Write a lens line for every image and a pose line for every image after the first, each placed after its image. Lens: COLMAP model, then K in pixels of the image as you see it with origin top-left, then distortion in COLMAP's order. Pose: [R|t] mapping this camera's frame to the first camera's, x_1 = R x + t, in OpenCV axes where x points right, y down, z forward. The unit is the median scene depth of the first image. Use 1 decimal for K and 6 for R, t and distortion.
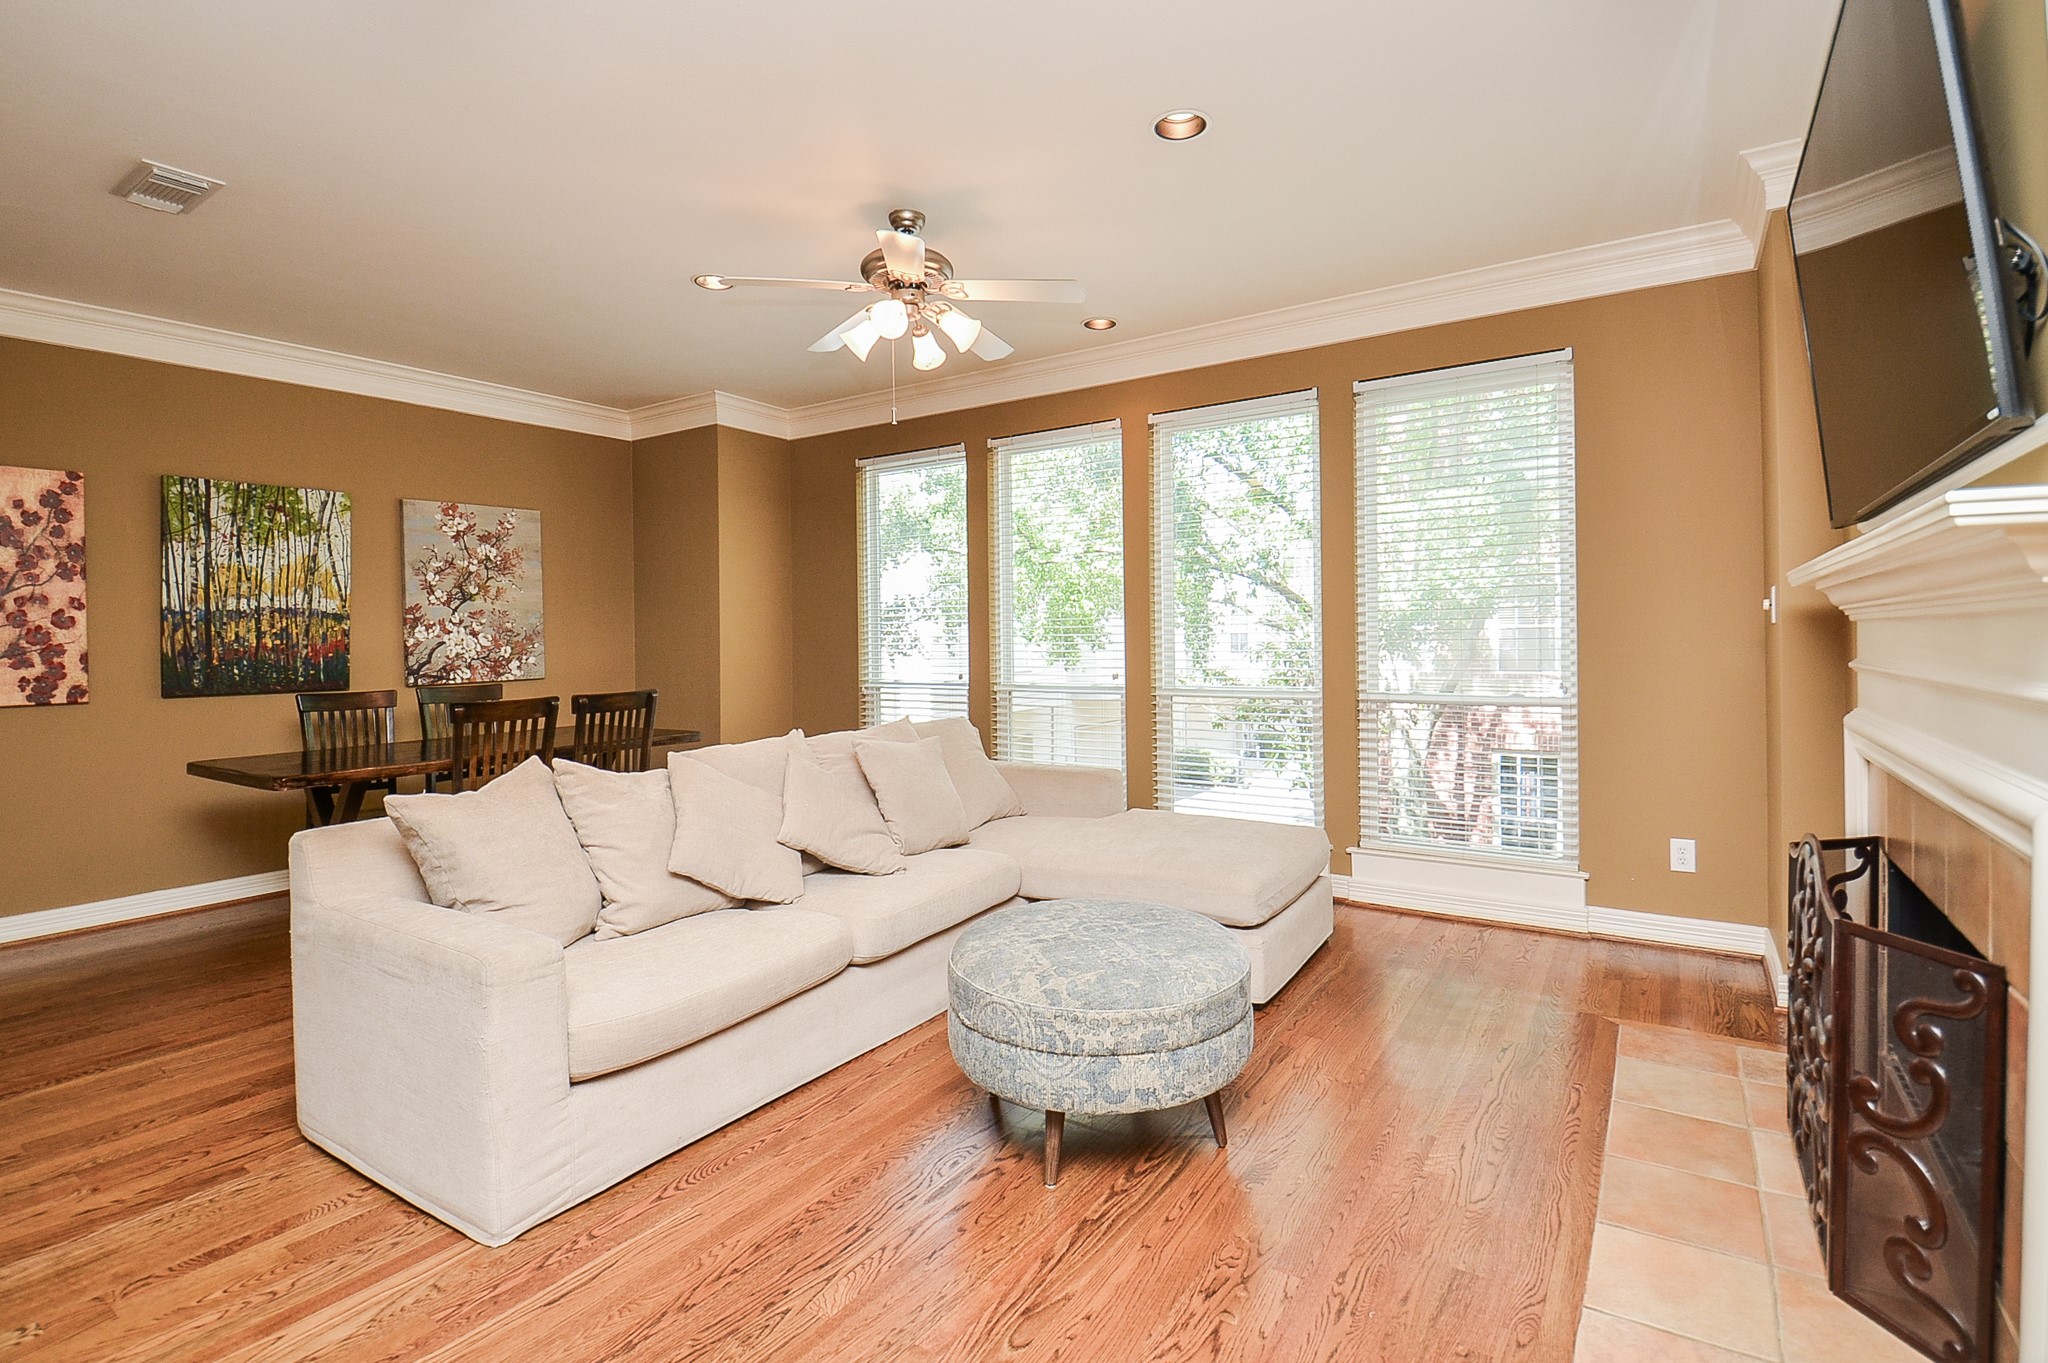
lens RADIAL K [[936.7, 0, 974.5], [0, 936.7, 638.8], [0, 0, 1]] dist [-0.039253, -0.000754]
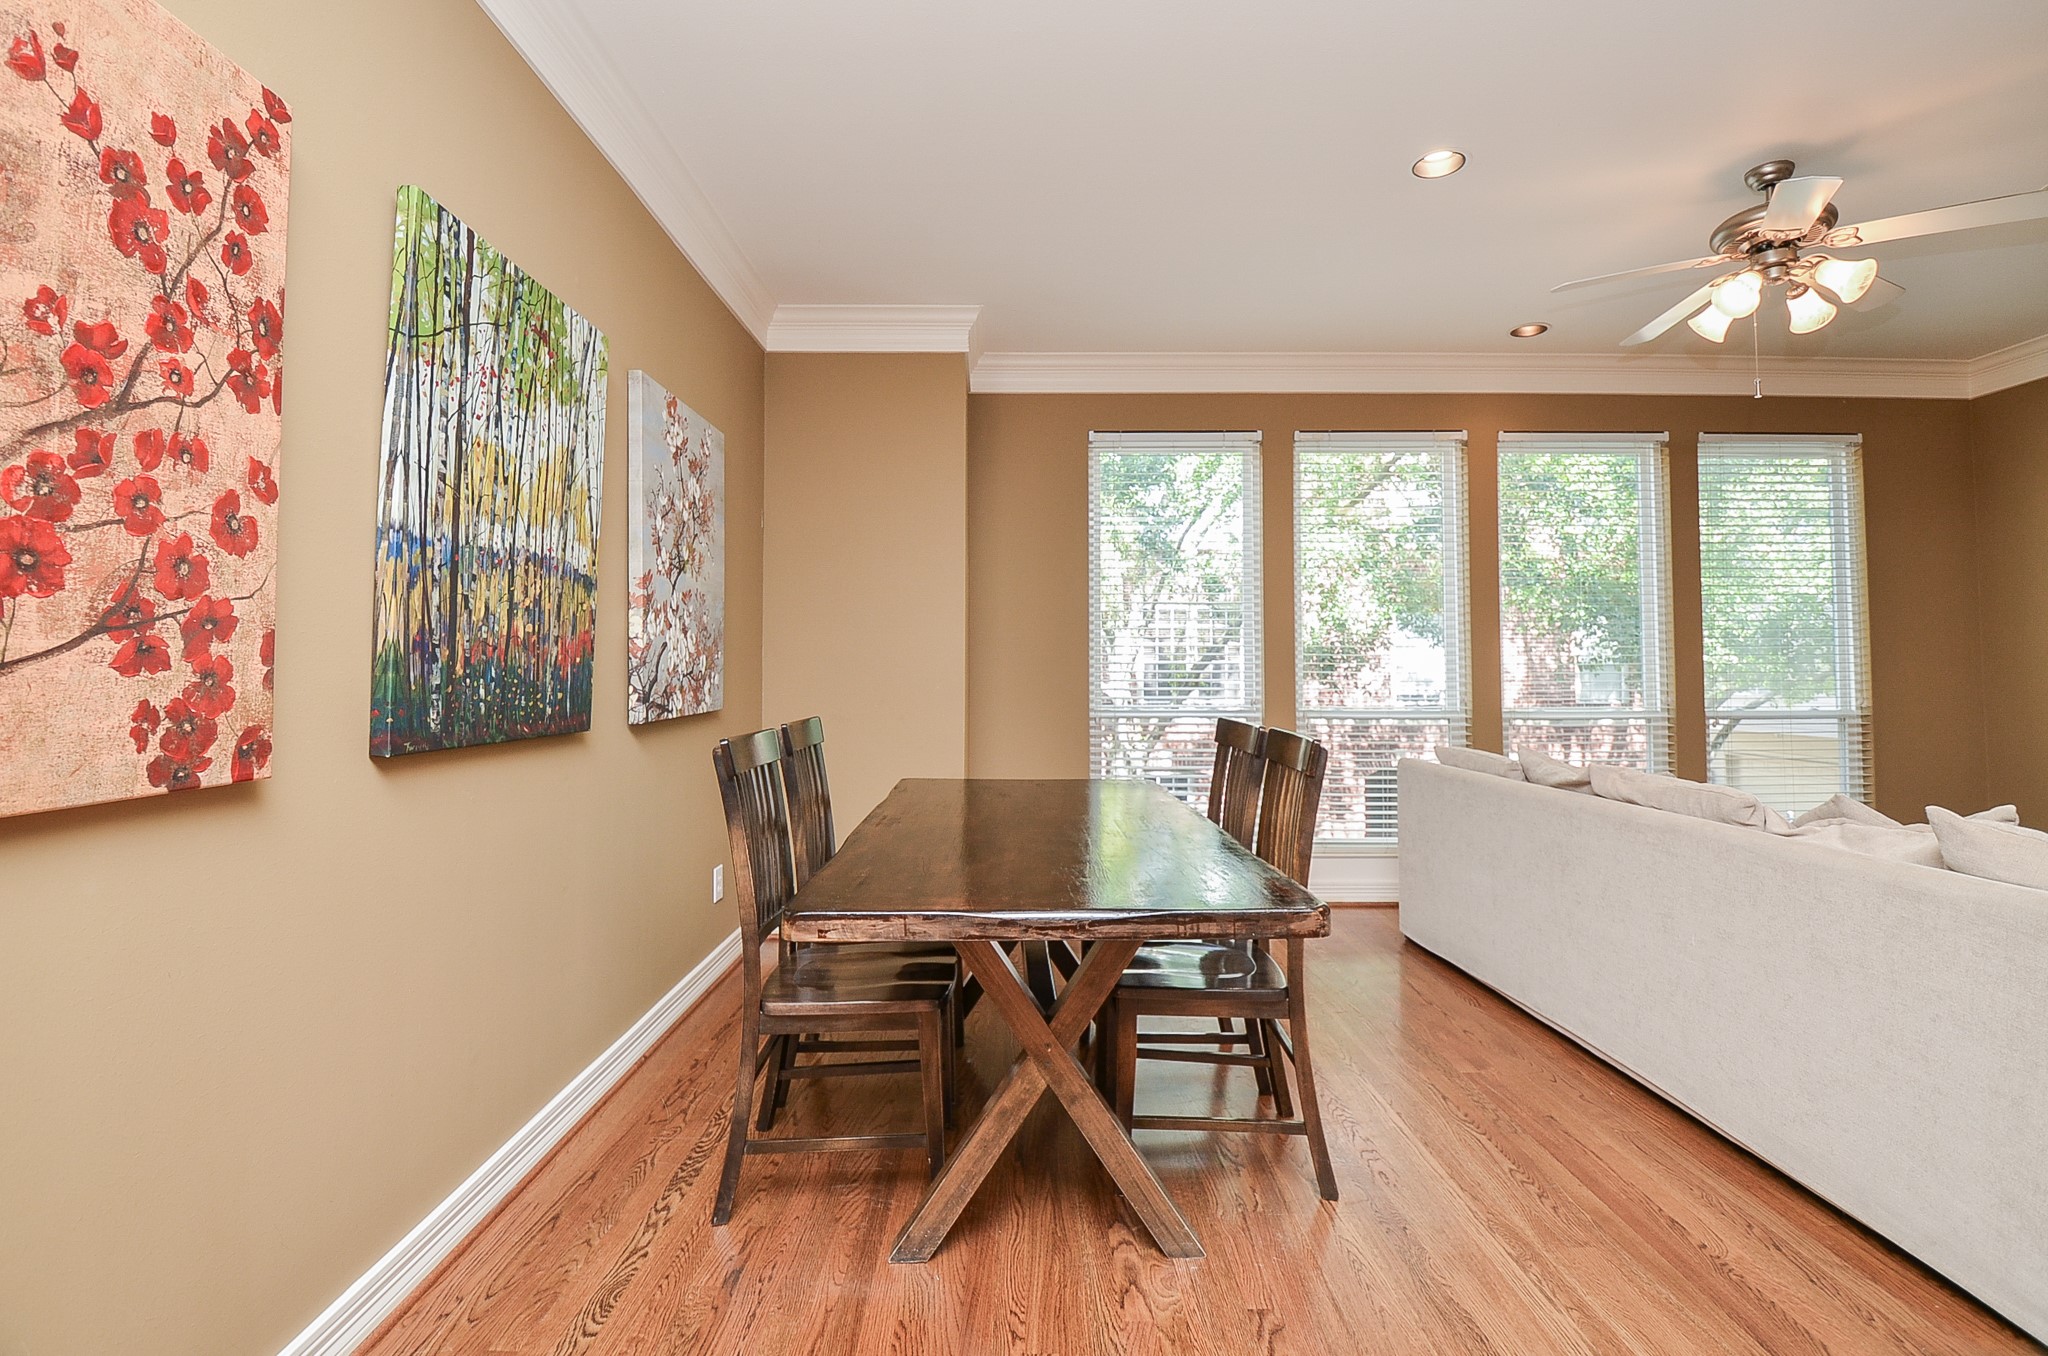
lens RADIAL K [[950.6, 0, 1019.8], [0, 950.6, 643.2], [0, 0, 1]] dist [0.000541, -0.022035]
pose [[0.840011, 0.034455, 0.541474, -0.863259], [-0.016398, 0.999138, -0.038138, 0.026522], [-0.542321, 0.023158, 0.839852, 0.506963]]
